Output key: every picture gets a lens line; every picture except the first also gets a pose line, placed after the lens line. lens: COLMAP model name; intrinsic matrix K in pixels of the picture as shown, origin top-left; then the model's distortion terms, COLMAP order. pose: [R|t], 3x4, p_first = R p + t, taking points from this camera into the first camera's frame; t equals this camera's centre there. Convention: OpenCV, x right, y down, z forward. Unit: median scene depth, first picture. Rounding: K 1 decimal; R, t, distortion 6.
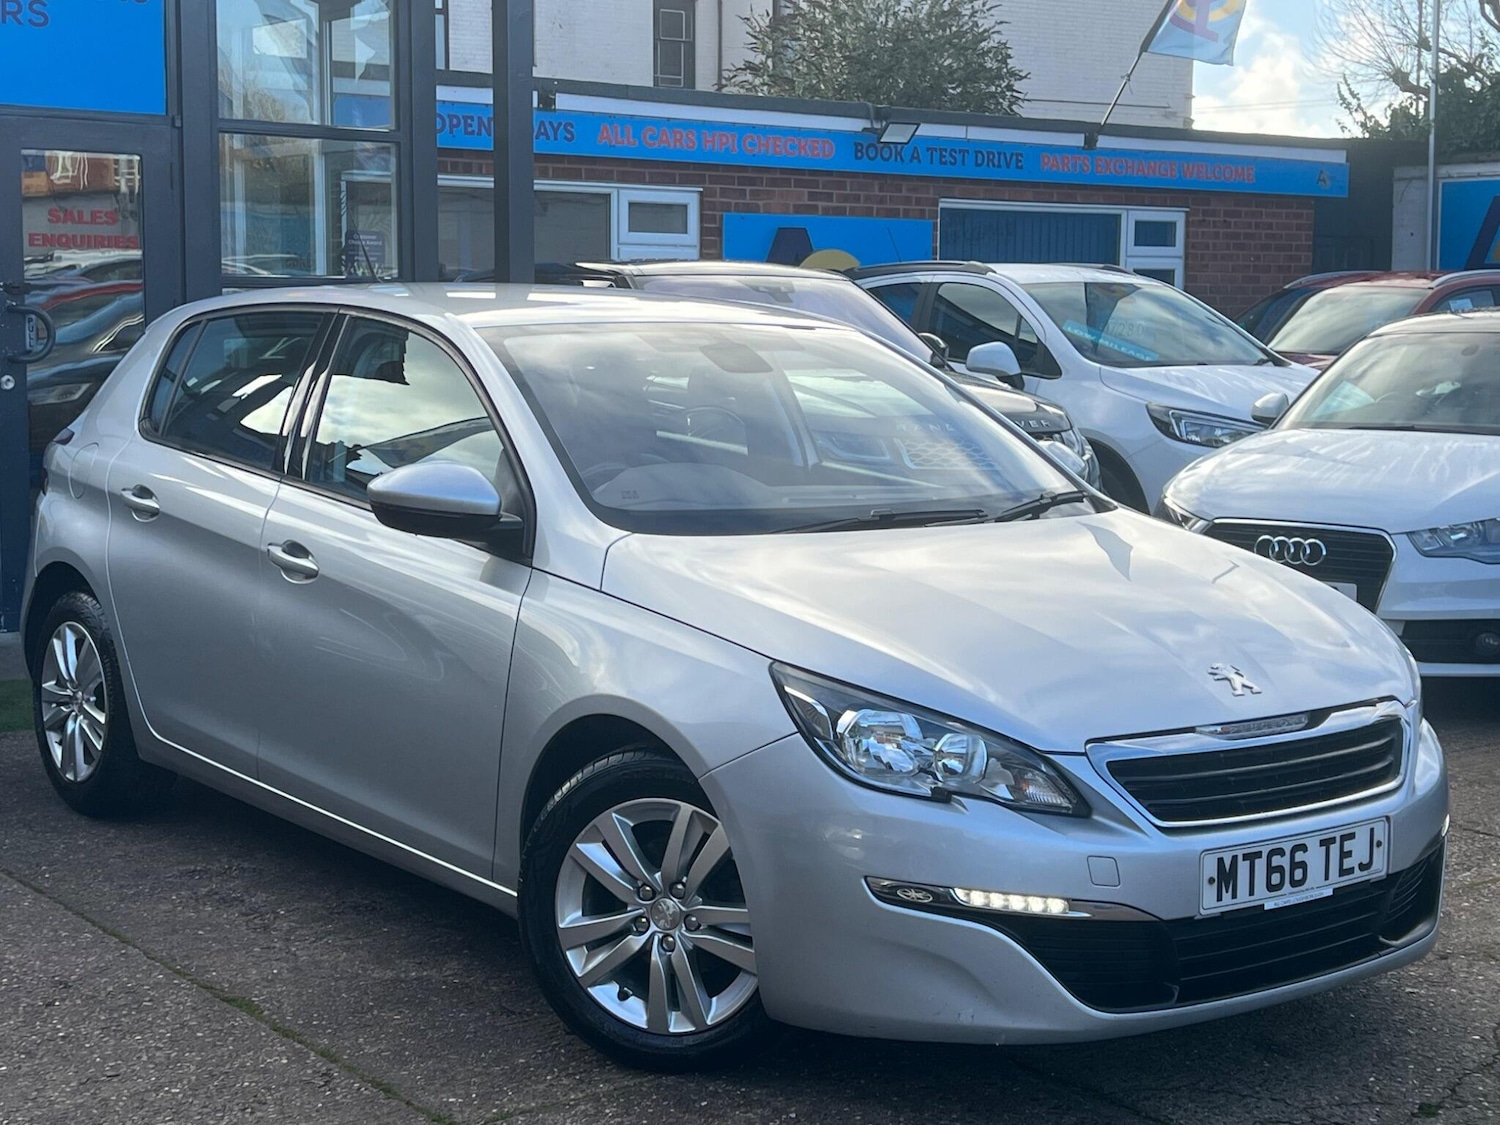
lens RADIAL K [[2269.6, 0, 780.8], [0, 2269.6, 446.2], [0, 0, 1]] dist [0.053242, 0.000000]
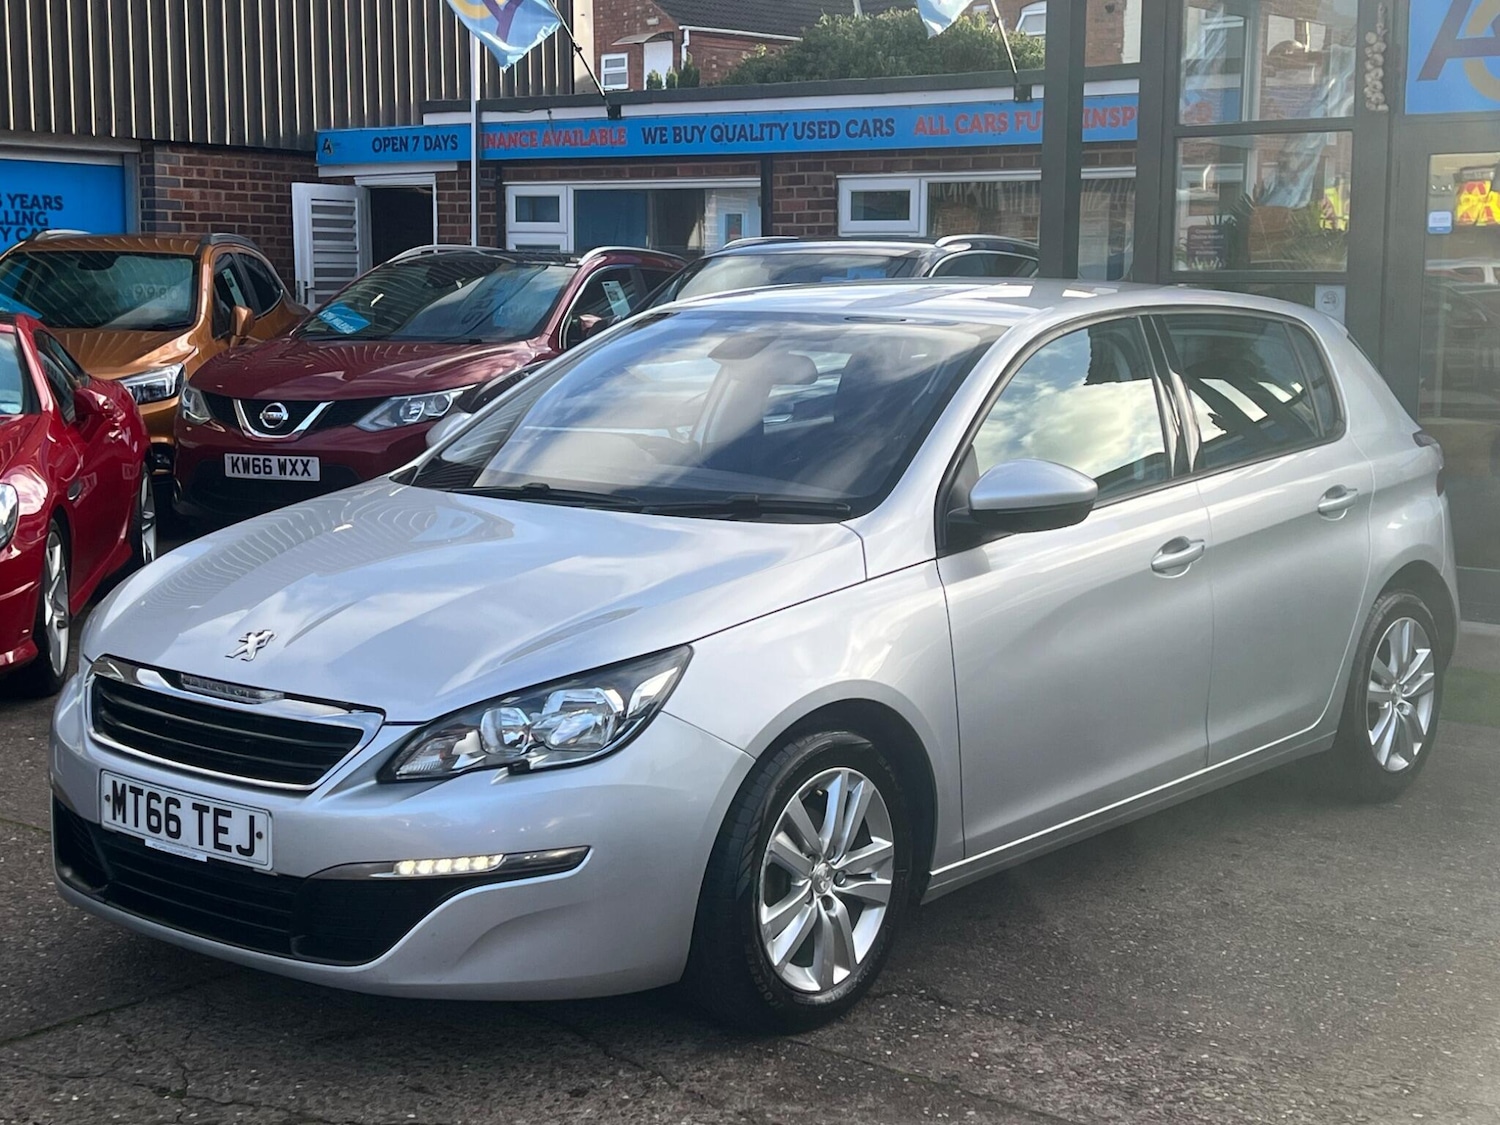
lens RADIAL K [[2122.3, 0, 757.0], [0, 2122.3, 554.5], [0, 0, 1]] dist [0.036816, 0.000000]
pose [[0.271094, 0.119624, -0.955091, 1.171567], [-0.076132, 0.991804, 0.102613, -0.052985], [0.959537, 0.044895, 0.277979, 0.948834]]
